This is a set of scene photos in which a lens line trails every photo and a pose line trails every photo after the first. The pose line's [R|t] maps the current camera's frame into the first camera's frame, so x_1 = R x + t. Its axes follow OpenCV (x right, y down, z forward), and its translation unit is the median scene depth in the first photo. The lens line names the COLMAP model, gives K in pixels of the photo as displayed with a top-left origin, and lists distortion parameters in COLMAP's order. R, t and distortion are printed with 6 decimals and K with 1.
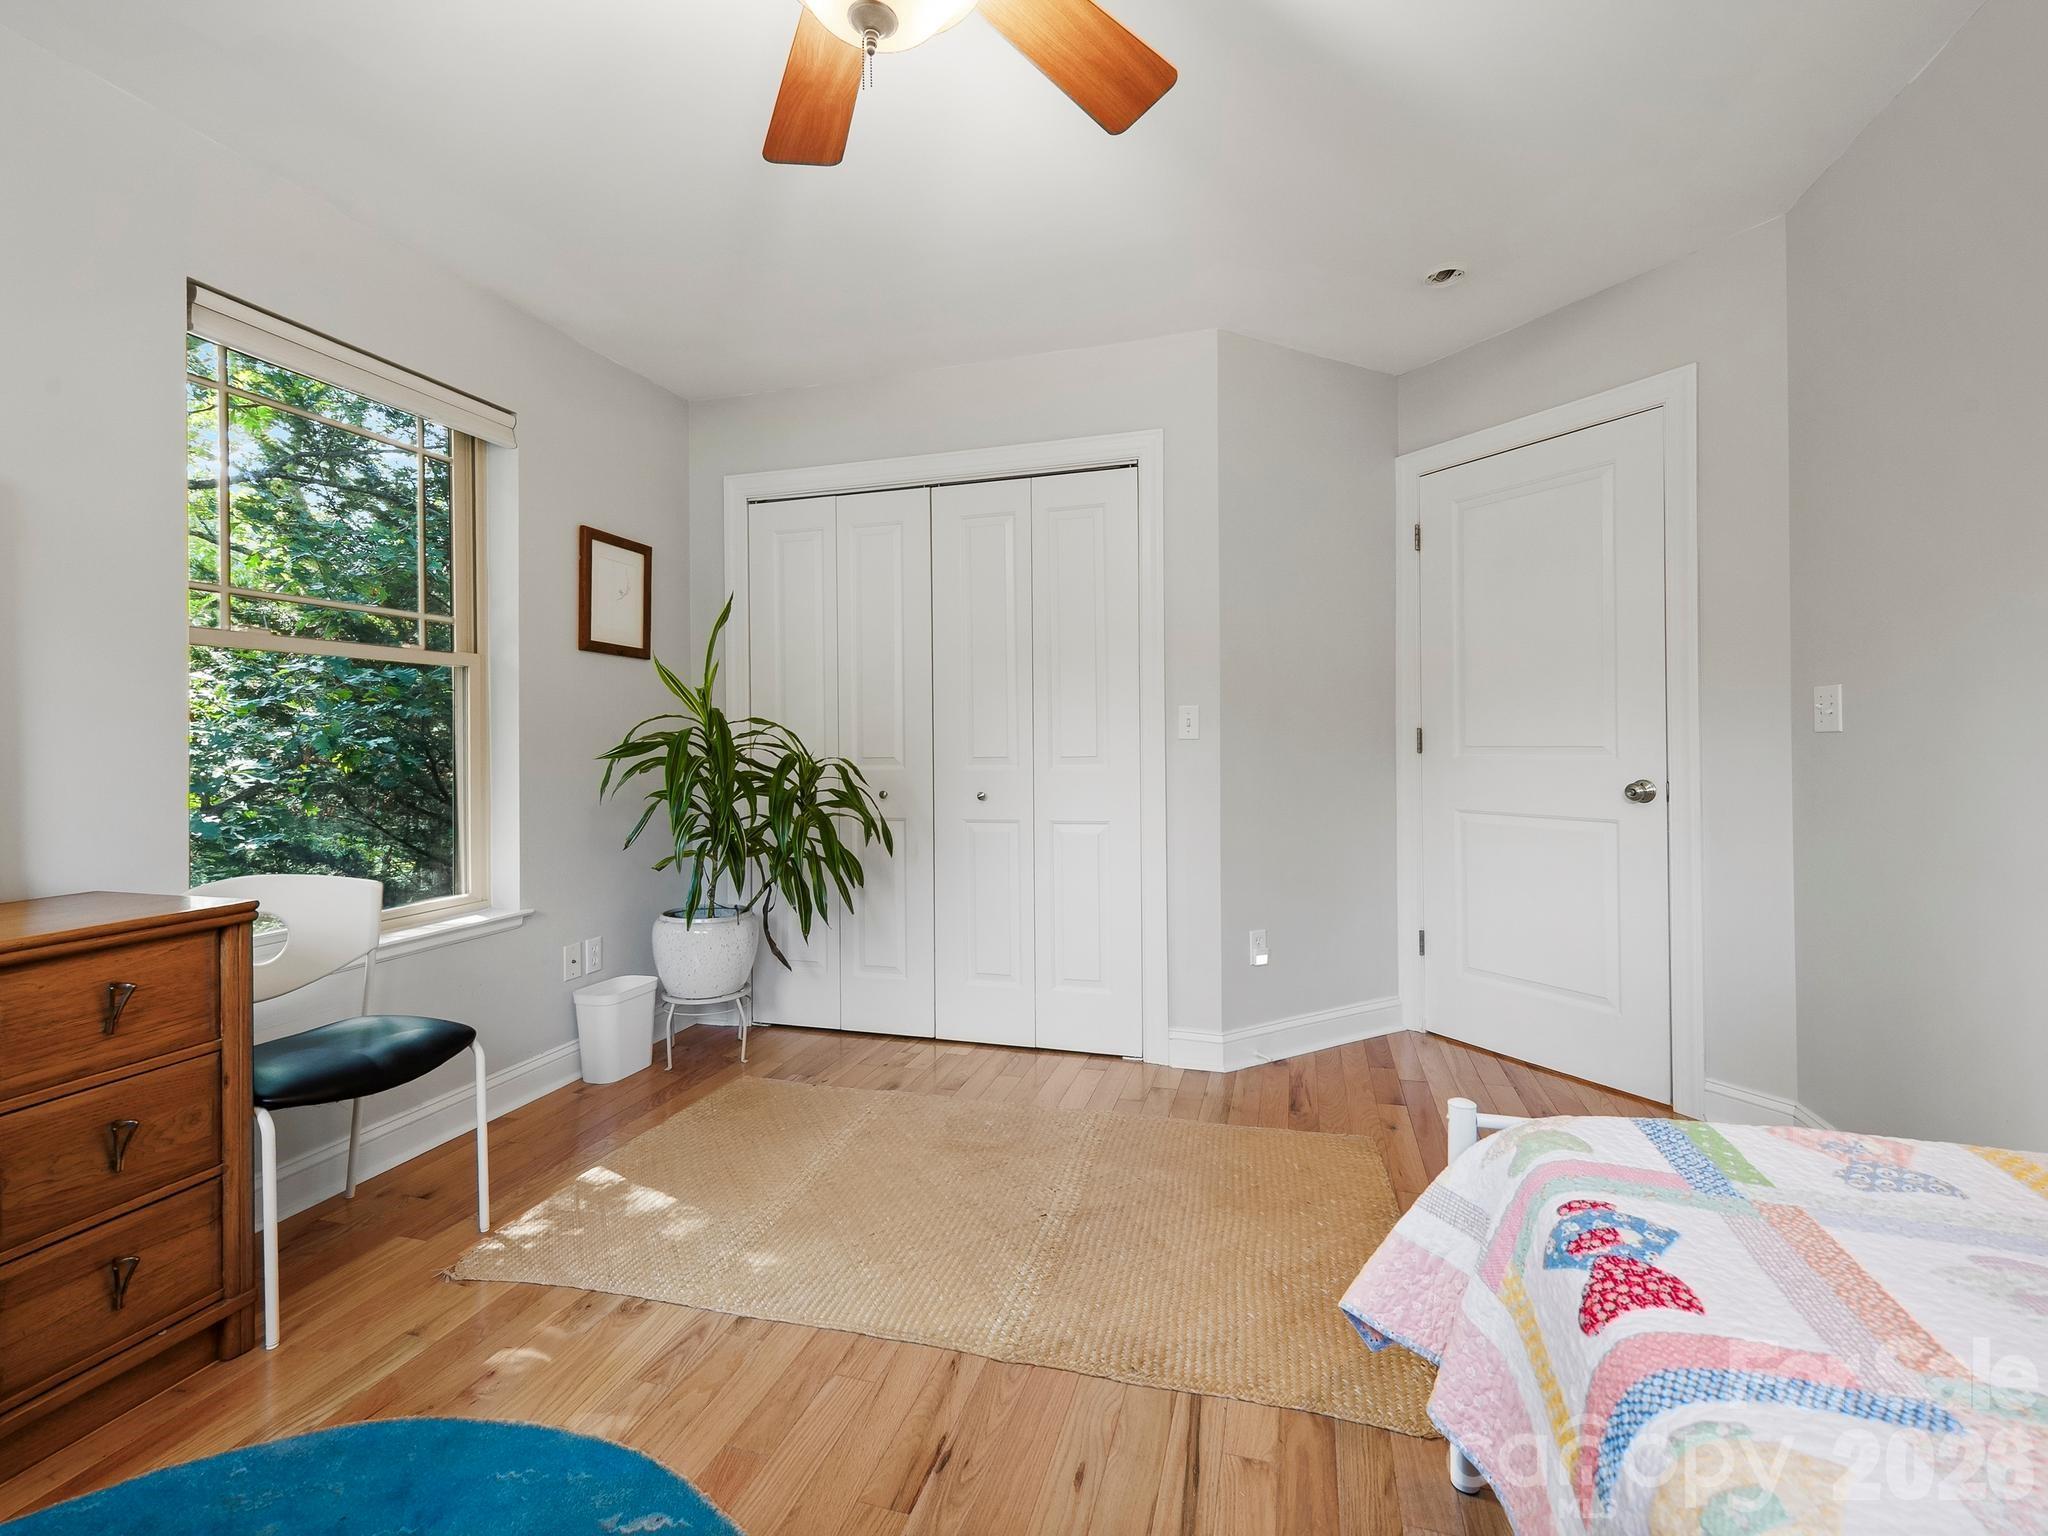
lens RADIAL K [[929.6, 0, 1023.0], [0, 929.6, 763.1], [0, 0, 1]] dist [0.005758, -0.002434]
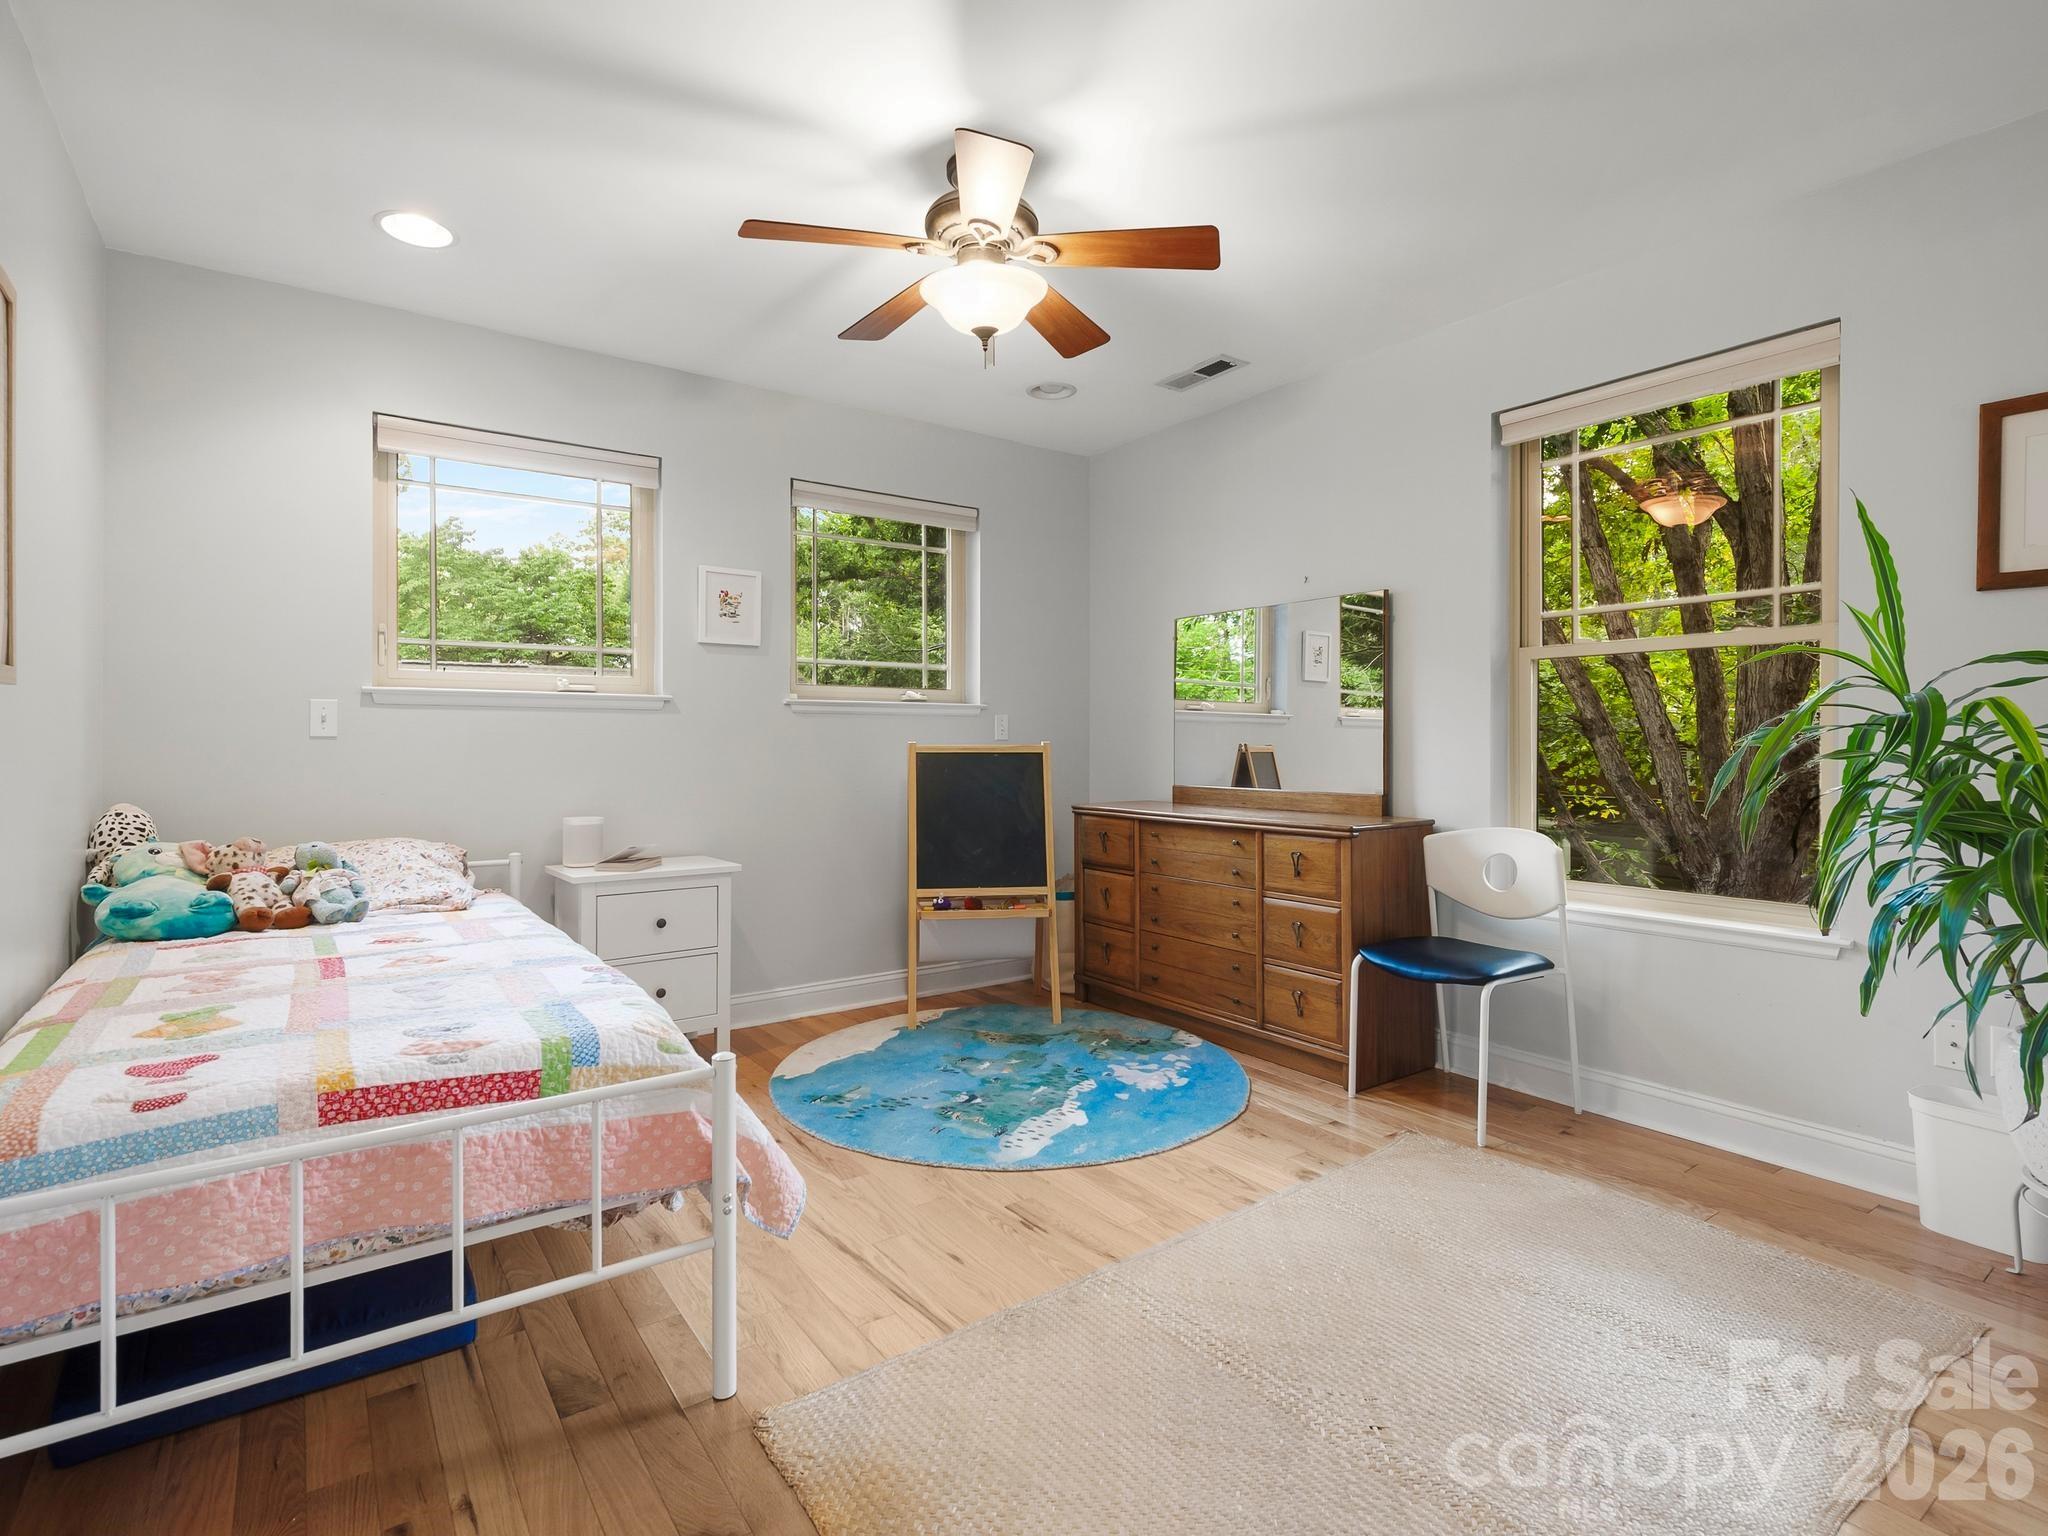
lens RADIAL K [[1045.1, 0, 1022.5], [0, 1045.1, 752.5], [0, 0, 1]] dist [0.011581, -0.005890]
pose [[-0.616846, 0.008548, -0.787038, 0.865187], [-0.015813, 0.999605, 0.023250, -0.014602], [0.786925, 0.026787, -0.616467, 1.442385]]
